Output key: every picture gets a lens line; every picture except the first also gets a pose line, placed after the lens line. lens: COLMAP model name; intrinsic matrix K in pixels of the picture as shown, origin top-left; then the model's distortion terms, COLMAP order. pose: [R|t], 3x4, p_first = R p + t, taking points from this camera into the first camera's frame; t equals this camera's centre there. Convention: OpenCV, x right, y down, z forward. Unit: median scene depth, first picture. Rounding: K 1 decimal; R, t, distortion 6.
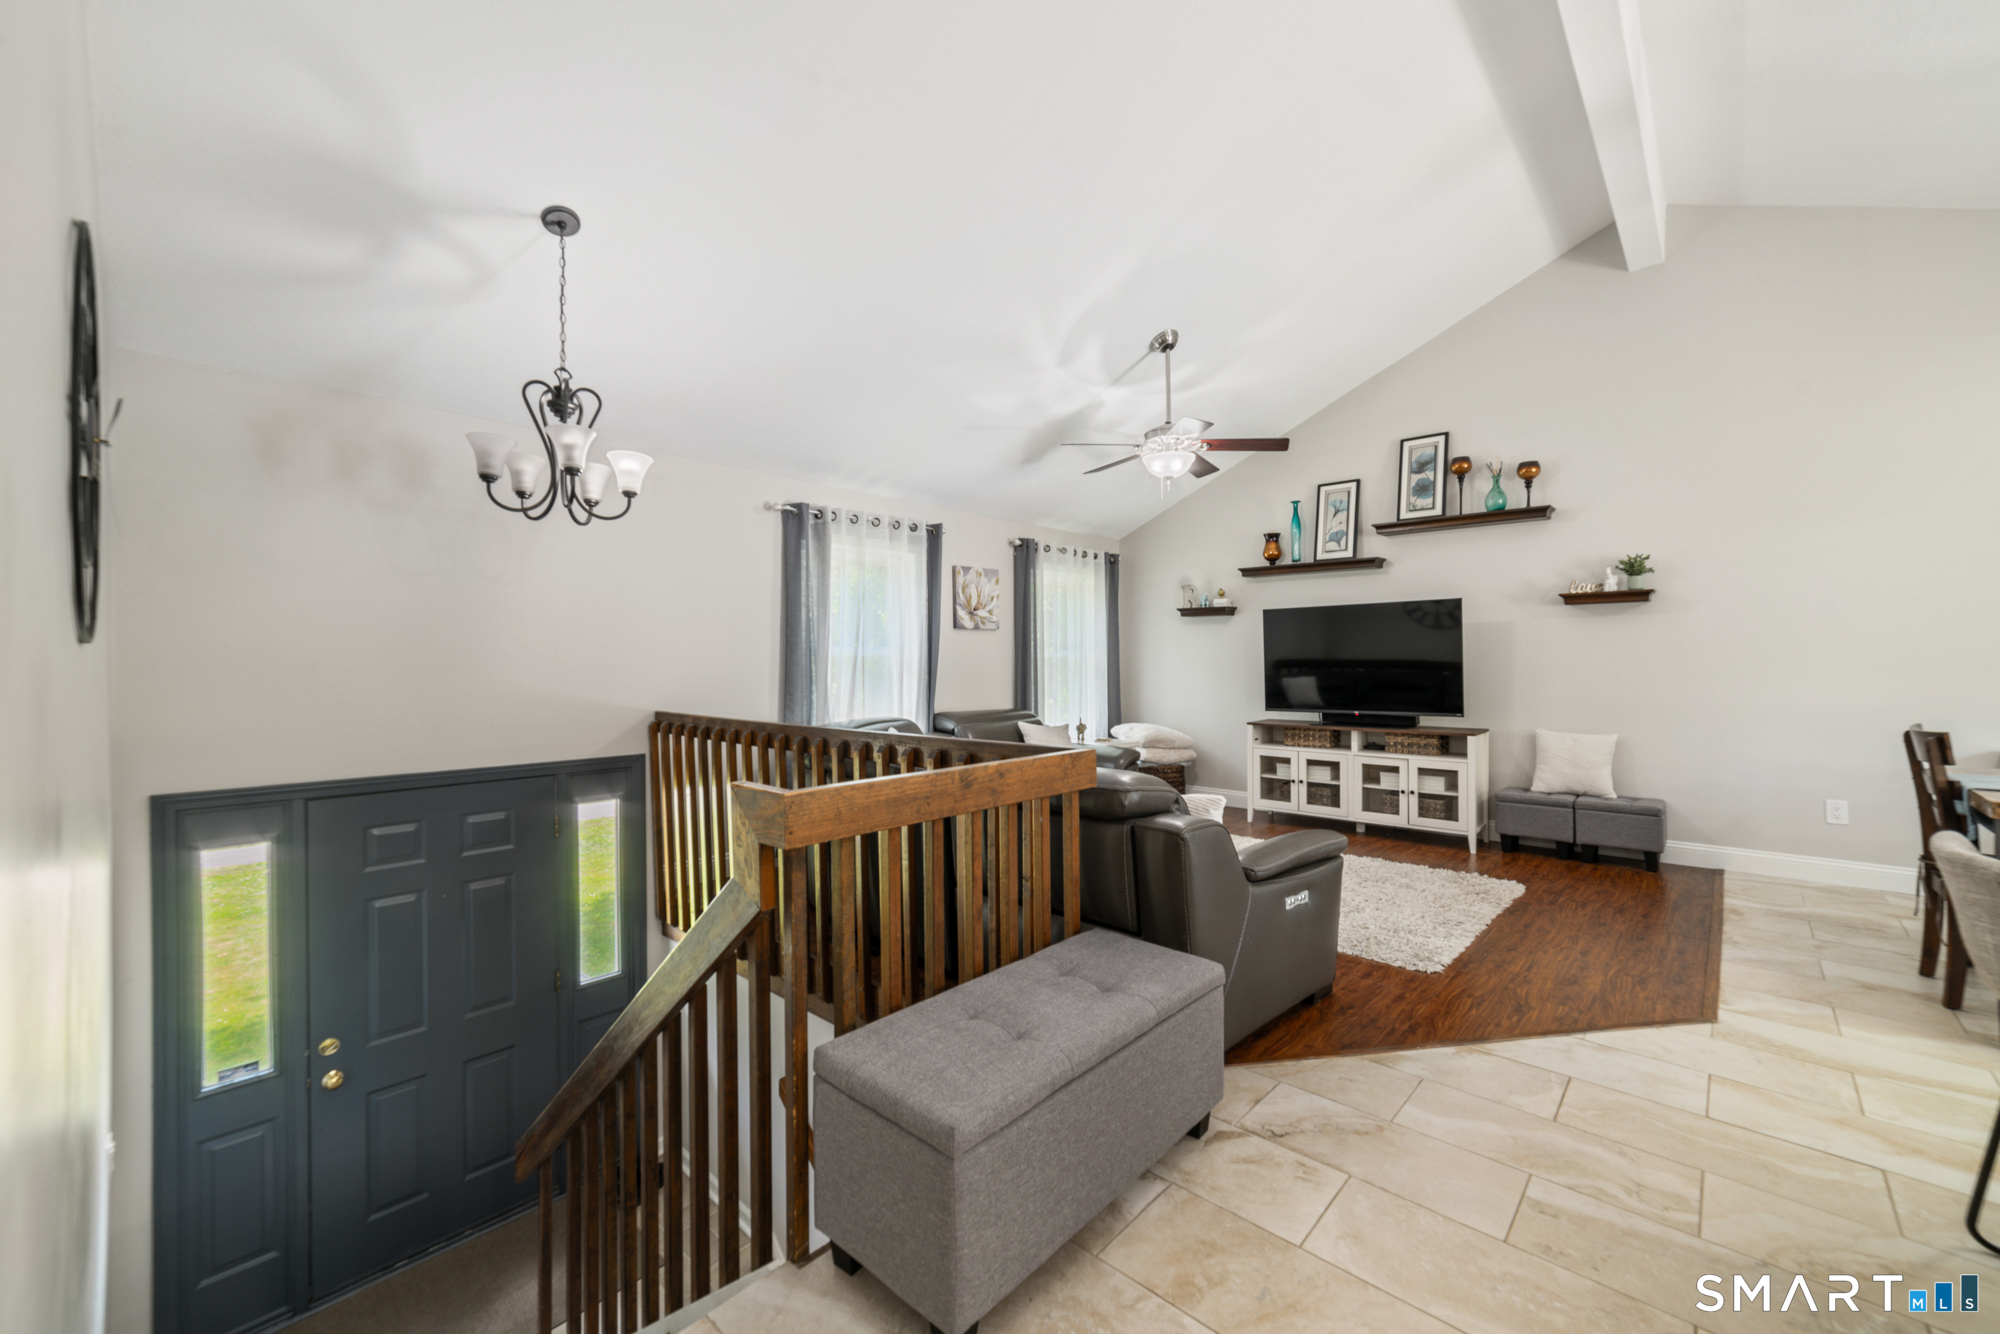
lens RADIAL K [[781.0, 0, 1015.8], [0, 781.0, 665.3], [0, 0, 1]] dist [0.000950, 0.000946]
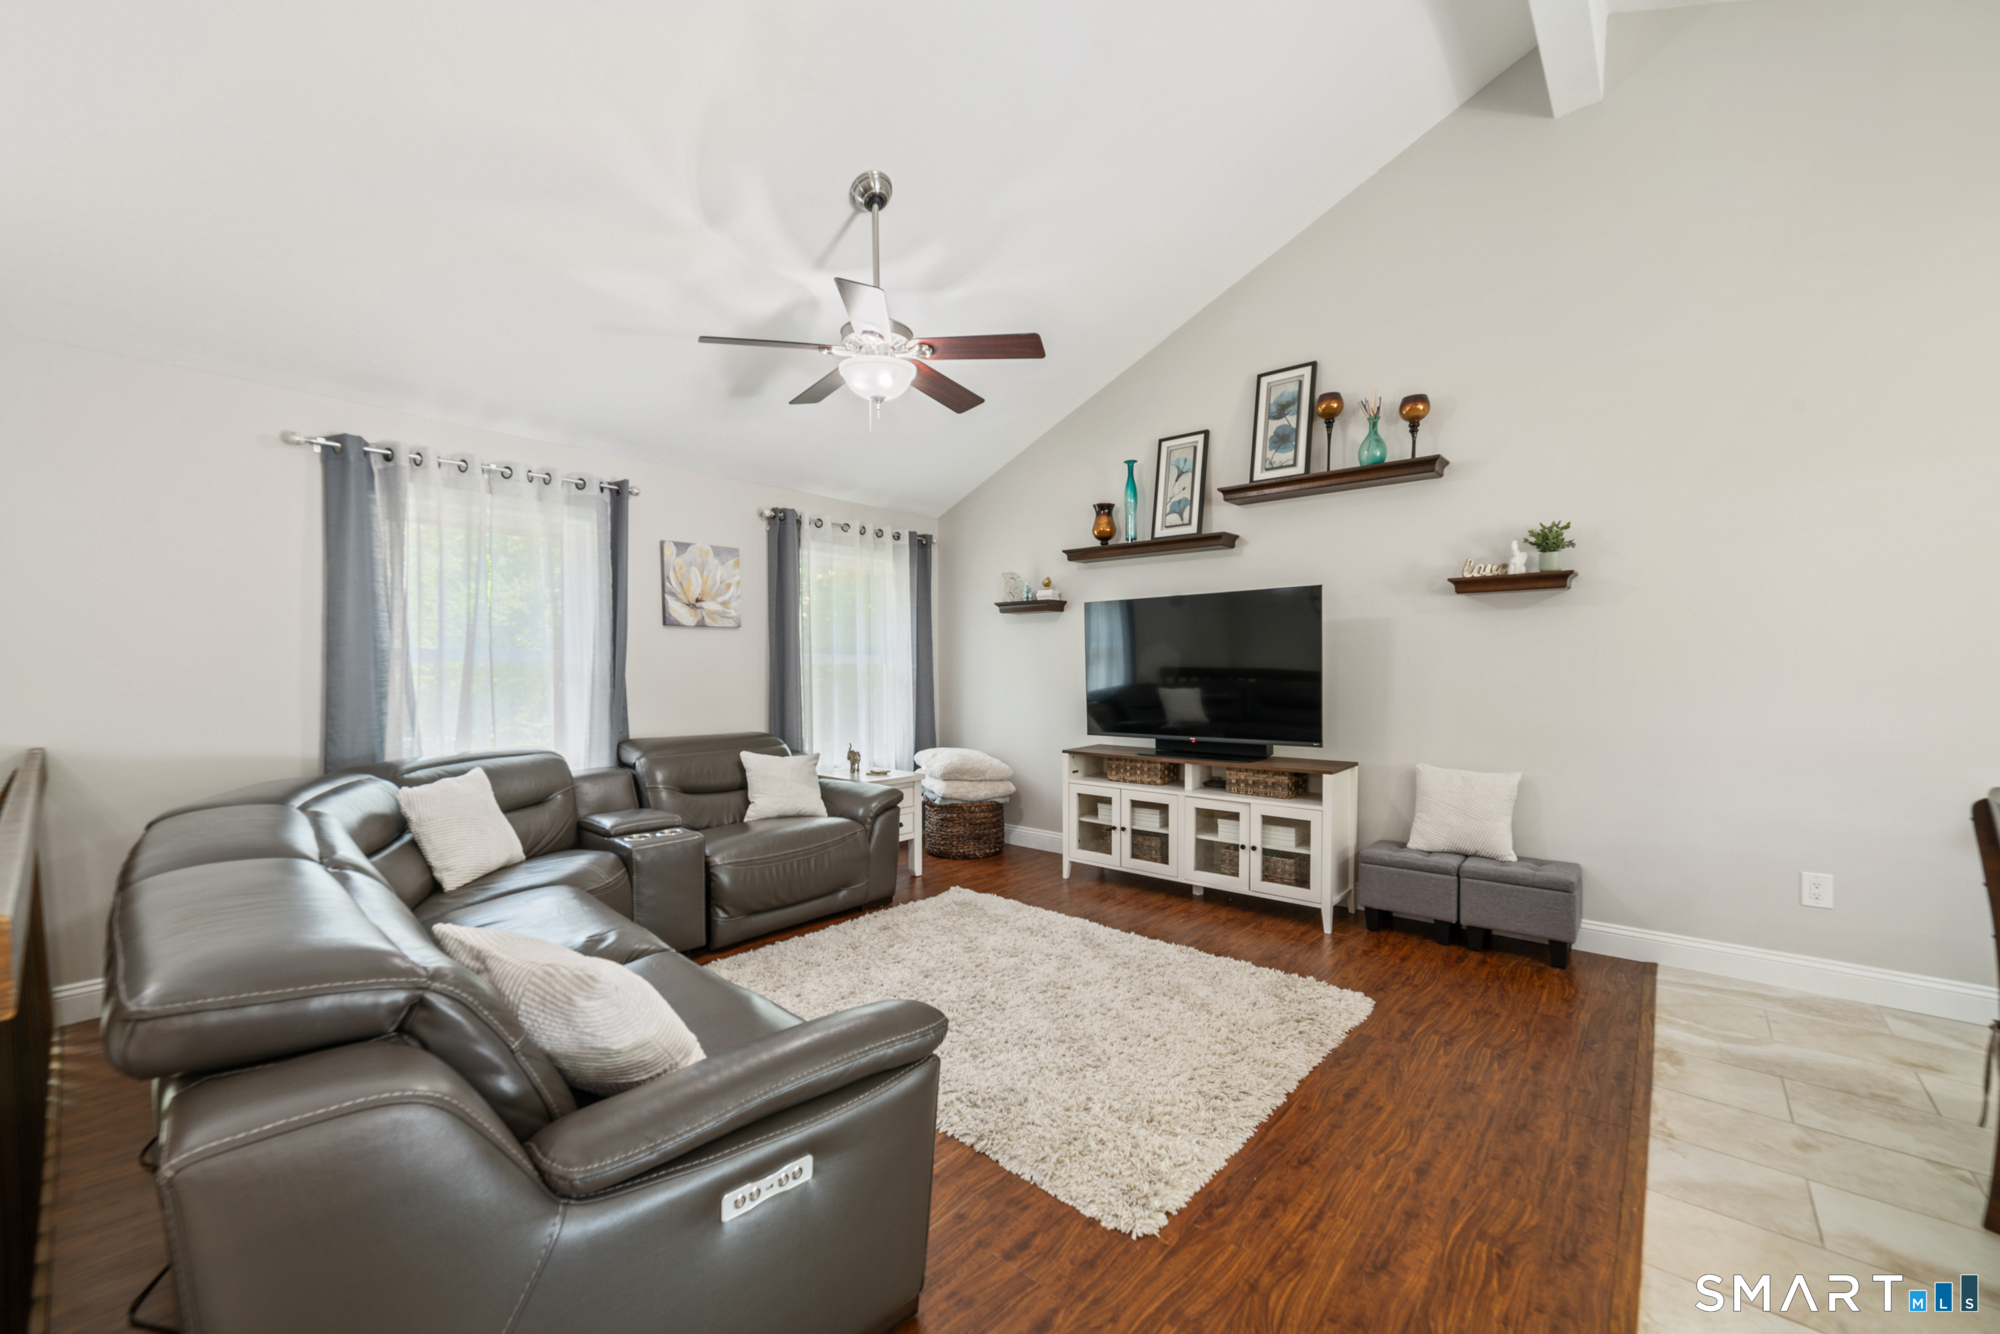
lens RADIAL K [[781.0, 0, 1006.0], [0, 781.0, 700.2], [0, 0, 1]] dist [0.000950, 0.000946]
pose [[0.999372, 0.000046, 0.035421, 0.251042], [-0.001347, 0.999325, 0.036719, -0.004612], [-0.035396, -0.036744, 0.998698, 0.278430]]
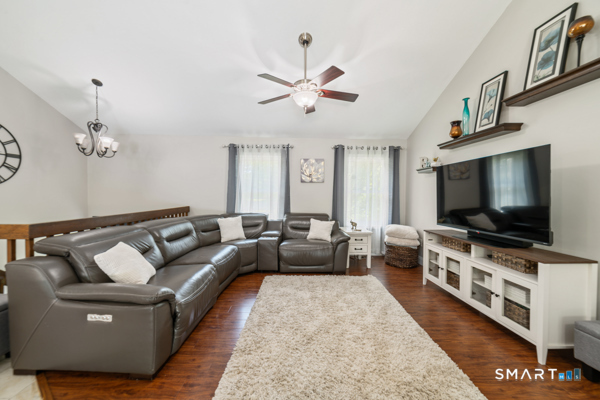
lens RADIAL K [[234.3, 0, 298.9], [0, 234.3, 201.2], [0, 0, 1]] dist [0.000950, 0.000946]
pose [[0.700919, 0.030912, -0.712571, 0.563647], [-0.018062, 0.999509, 0.025592, -0.002283], [0.713013, -0.005068, 0.701133, 0.487928]]
